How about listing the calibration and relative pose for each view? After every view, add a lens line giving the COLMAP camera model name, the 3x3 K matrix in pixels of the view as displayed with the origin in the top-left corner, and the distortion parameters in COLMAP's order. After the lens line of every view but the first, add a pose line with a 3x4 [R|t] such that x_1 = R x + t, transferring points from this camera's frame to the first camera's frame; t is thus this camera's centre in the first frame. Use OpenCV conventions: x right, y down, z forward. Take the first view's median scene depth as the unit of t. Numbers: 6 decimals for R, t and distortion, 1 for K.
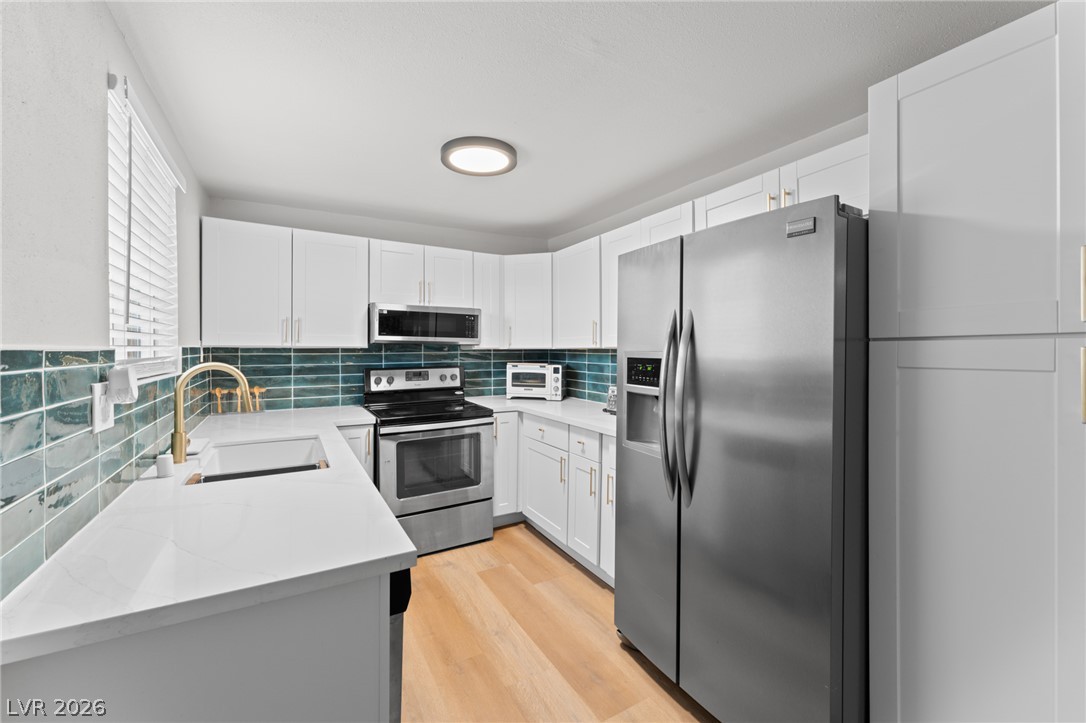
lens RADIAL K [[436.7, 0, 542.9], [0, 436.7, 361.3], [0, 0, 1]] dist [-0.000303, -0.000009]
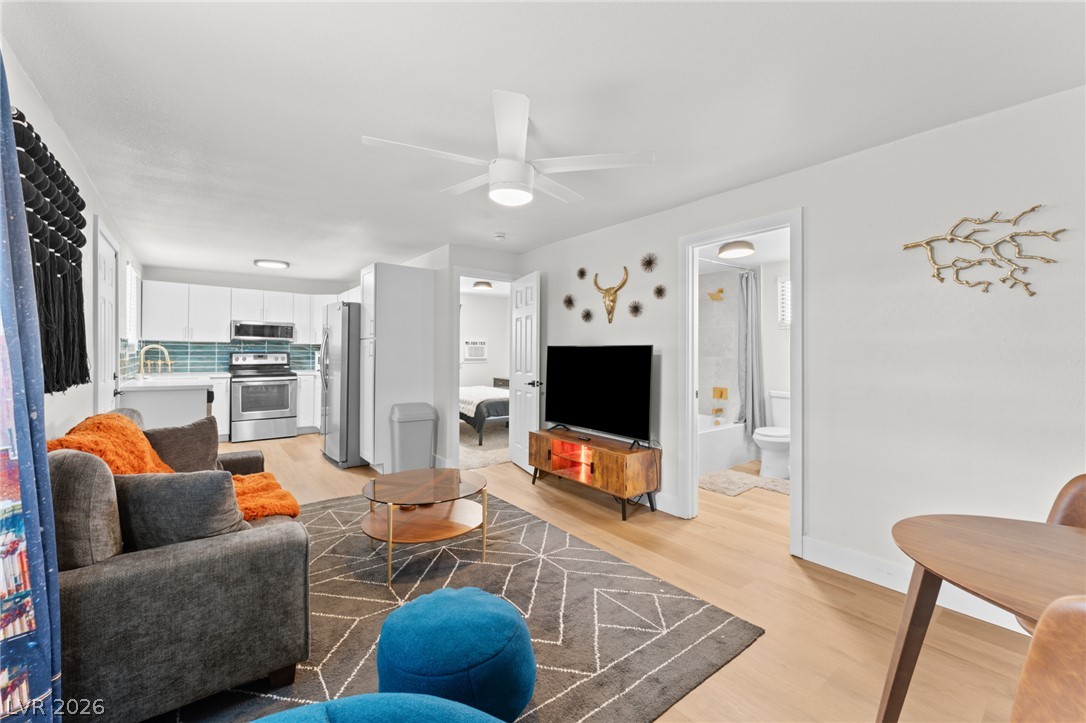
lens RADIAL K [[458.2, 0, 546.1], [0, 458.2, 356.0], [0, 0, 1]] dist [0.003784, 0.000309]
pose [[0.992644, 0.007549, 0.120837, 0.745251], [-0.004726, 0.999710, -0.023632, 0.072291], [-0.120981, 0.022887, 0.992391, -1.203529]]
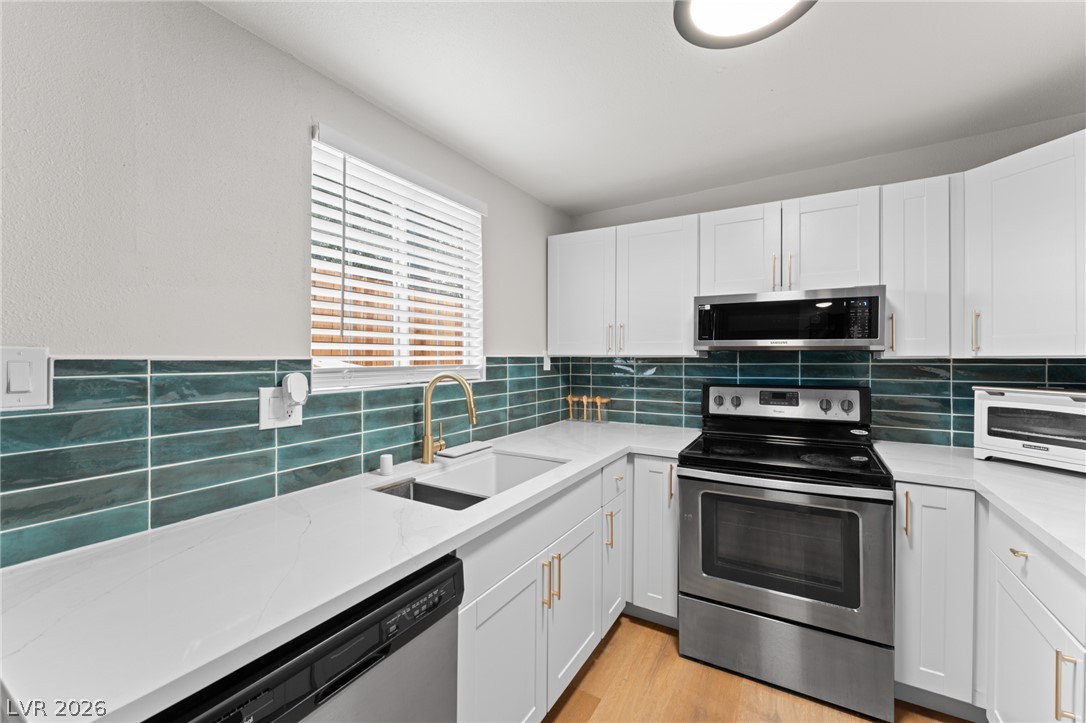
lens RADIAL K [[436.7, 0, 542.9], [0, 436.7, 361.3], [0, 0, 1]] dist [-0.000303, -0.000009]
pose [[0.481018, 0.005959, -0.876691, 0.131729], [-0.024207, 0.999686, -0.006487, -0.010654], [0.876377, 0.024342, 0.481011, 0.371210]]
